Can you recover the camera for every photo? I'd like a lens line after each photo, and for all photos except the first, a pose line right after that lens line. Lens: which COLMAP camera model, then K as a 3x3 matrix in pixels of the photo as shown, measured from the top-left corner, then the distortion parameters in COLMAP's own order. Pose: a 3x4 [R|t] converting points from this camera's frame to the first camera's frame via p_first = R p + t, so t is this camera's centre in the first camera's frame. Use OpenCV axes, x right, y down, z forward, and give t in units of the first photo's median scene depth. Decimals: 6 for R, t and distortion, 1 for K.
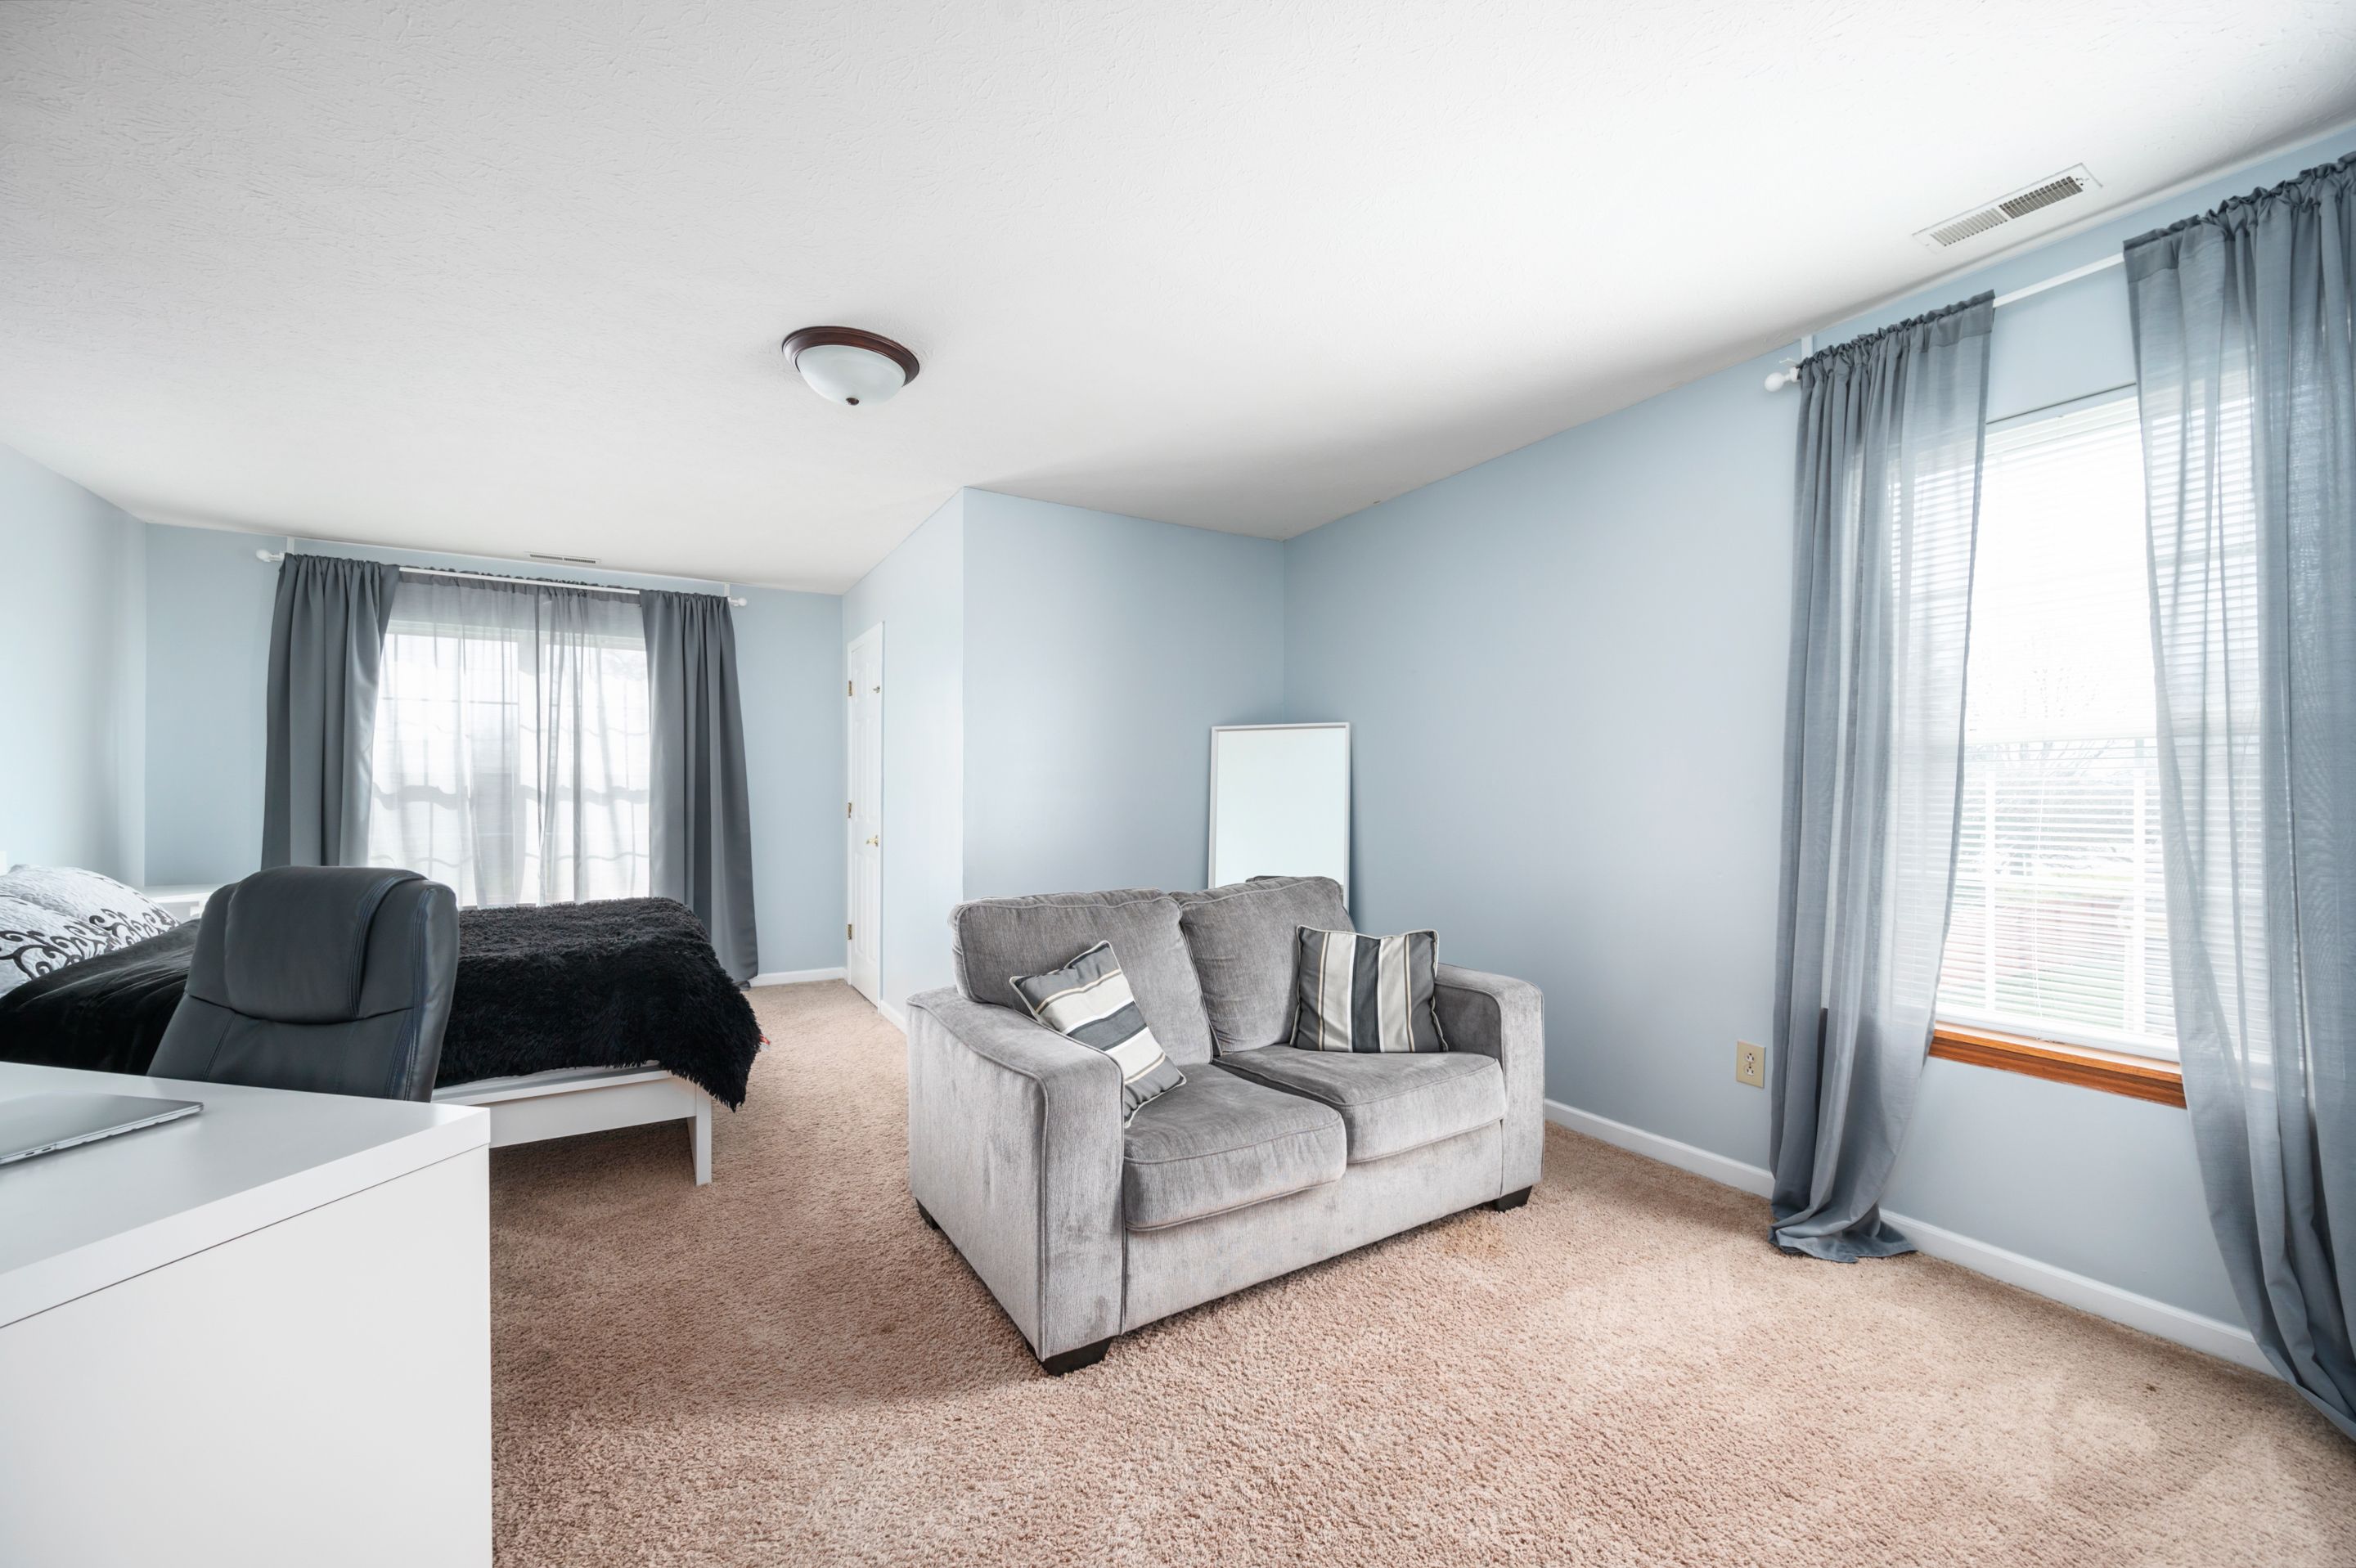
lens RADIAL K [[934.9, 0, 1177.8], [0, 934.9, 777.7], [0, 0, 1]] dist [-0.001917, 0.000113]
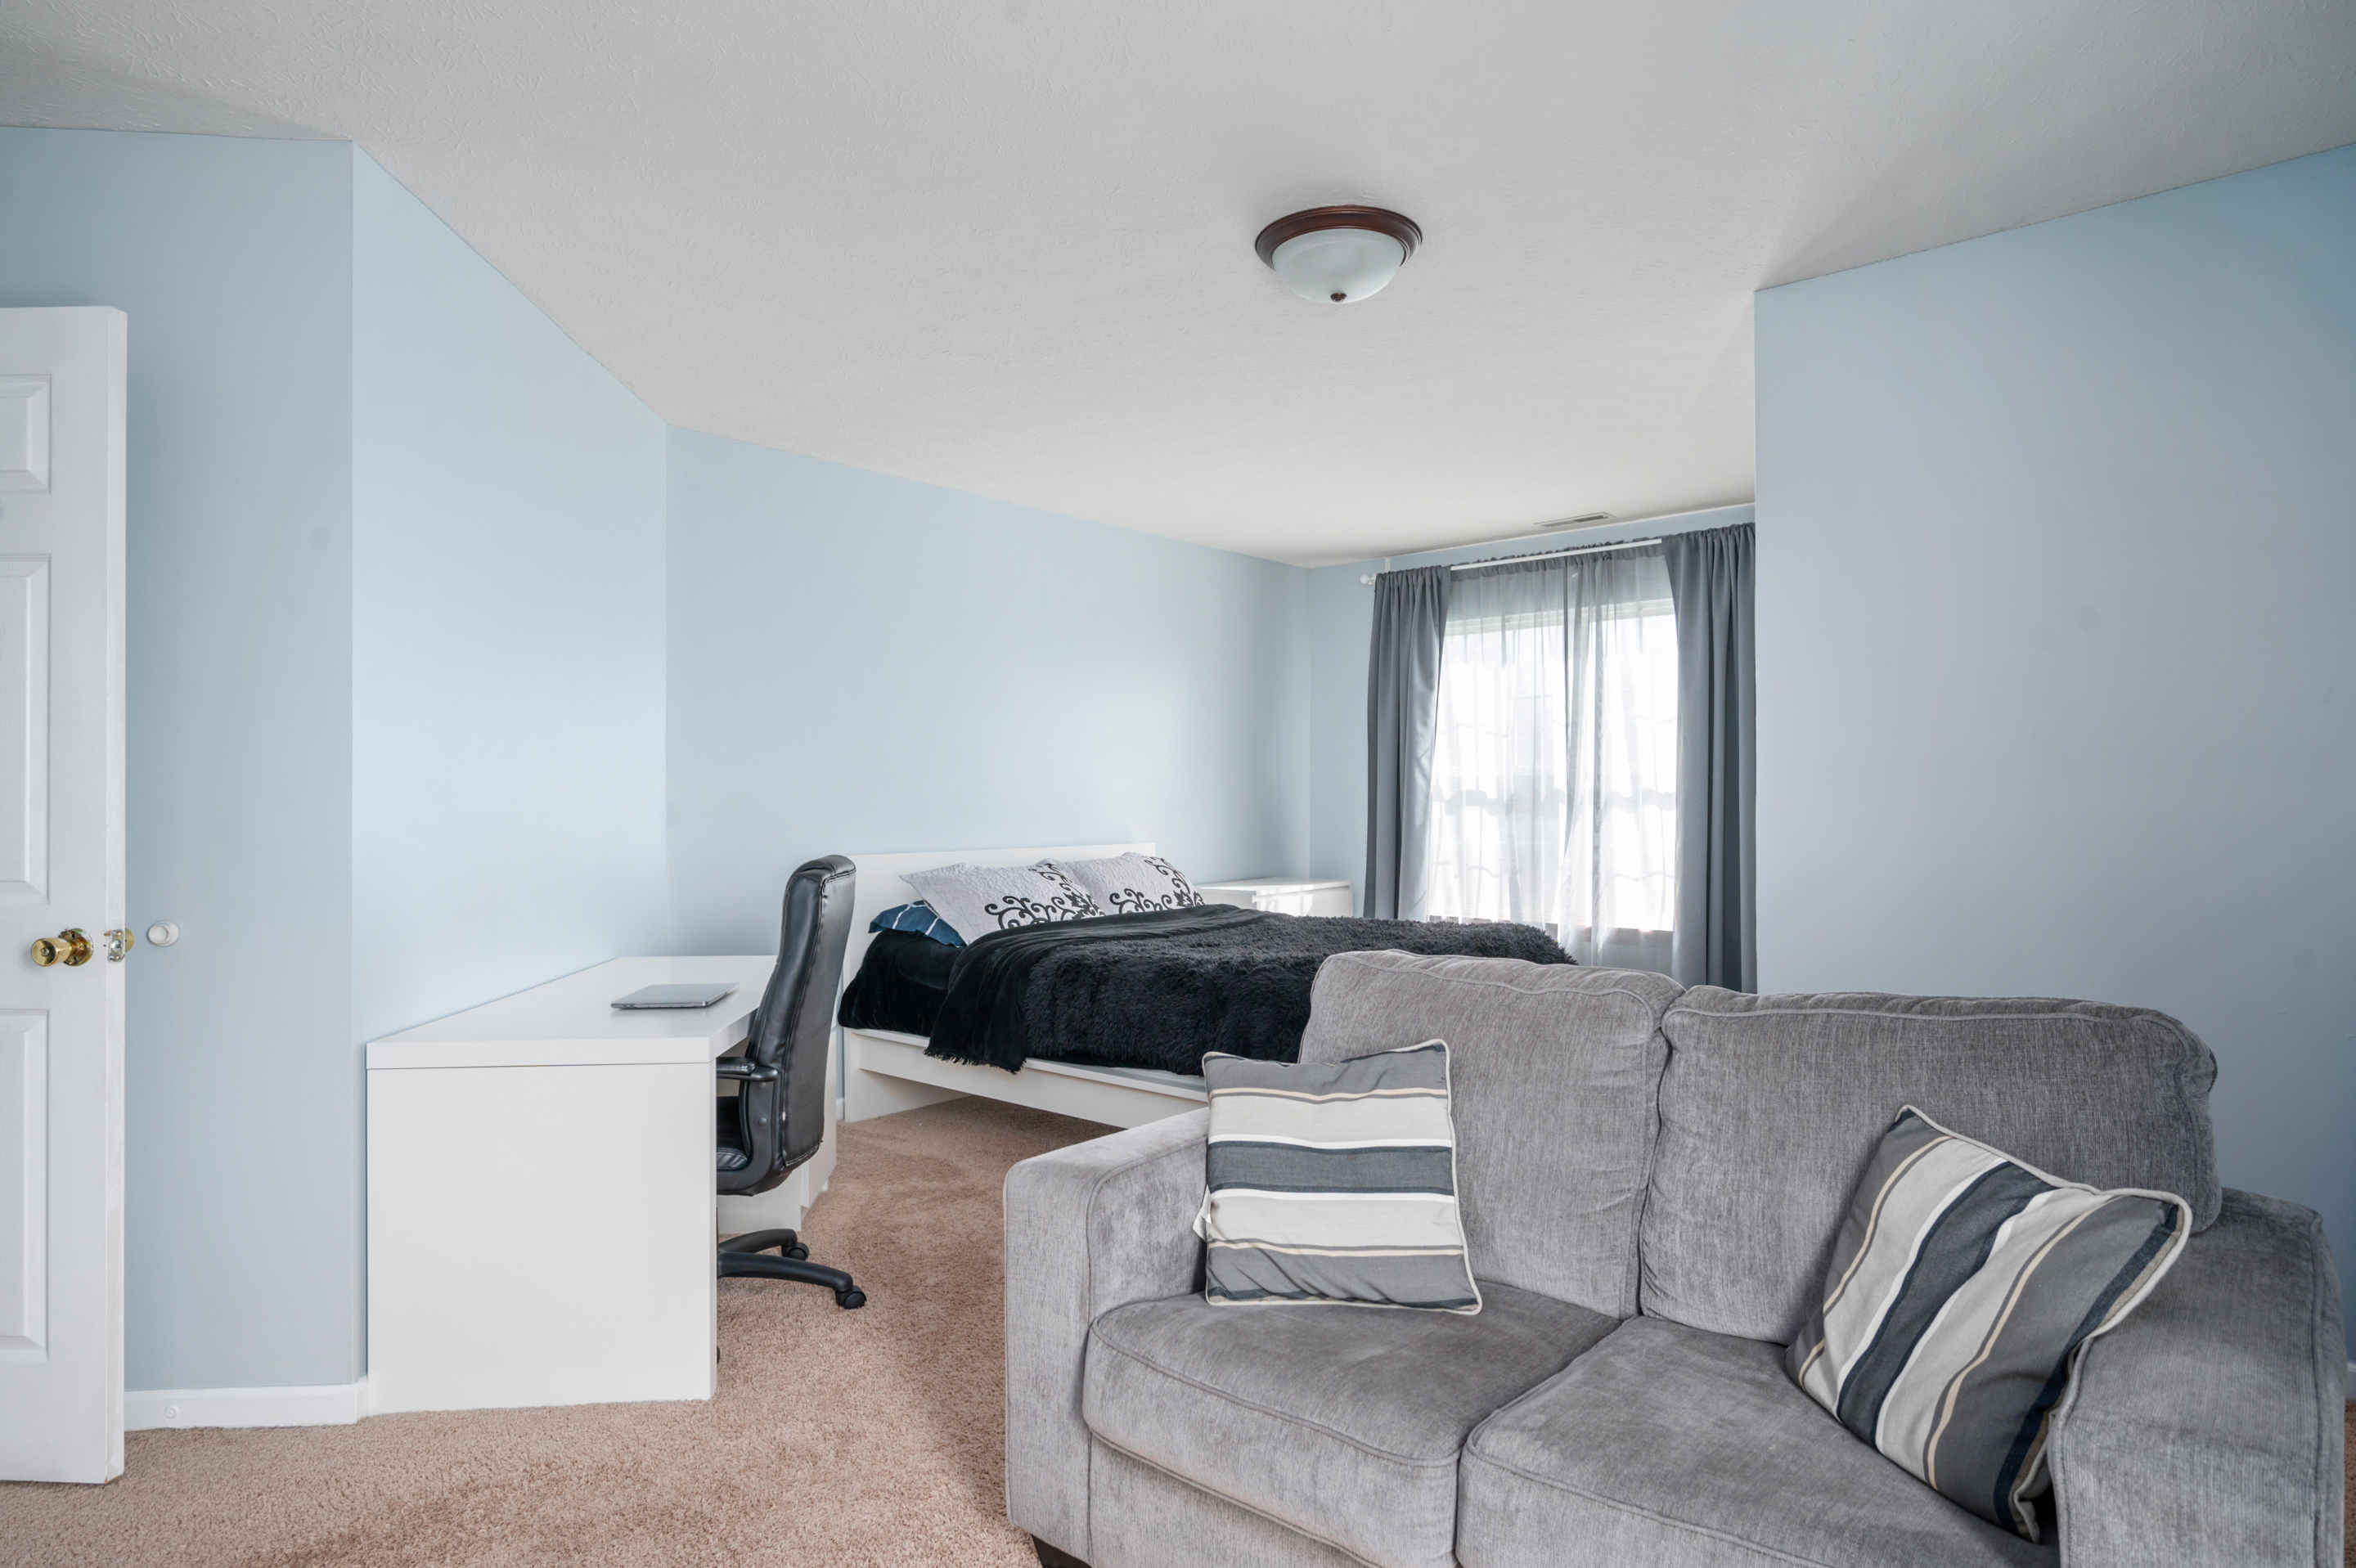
lens RADIAL K [[1287.1, 0, 1177.6], [0, 1287.1, 799.4], [0, 0, 1]] dist [0.007507, 0.000942]
pose [[0.308645, -0.000043, -0.951177, 0.353264], [0.022187, 0.999728, 0.007154, 0.002050], [0.950919, -0.023312, 0.308562, 0.299170]]
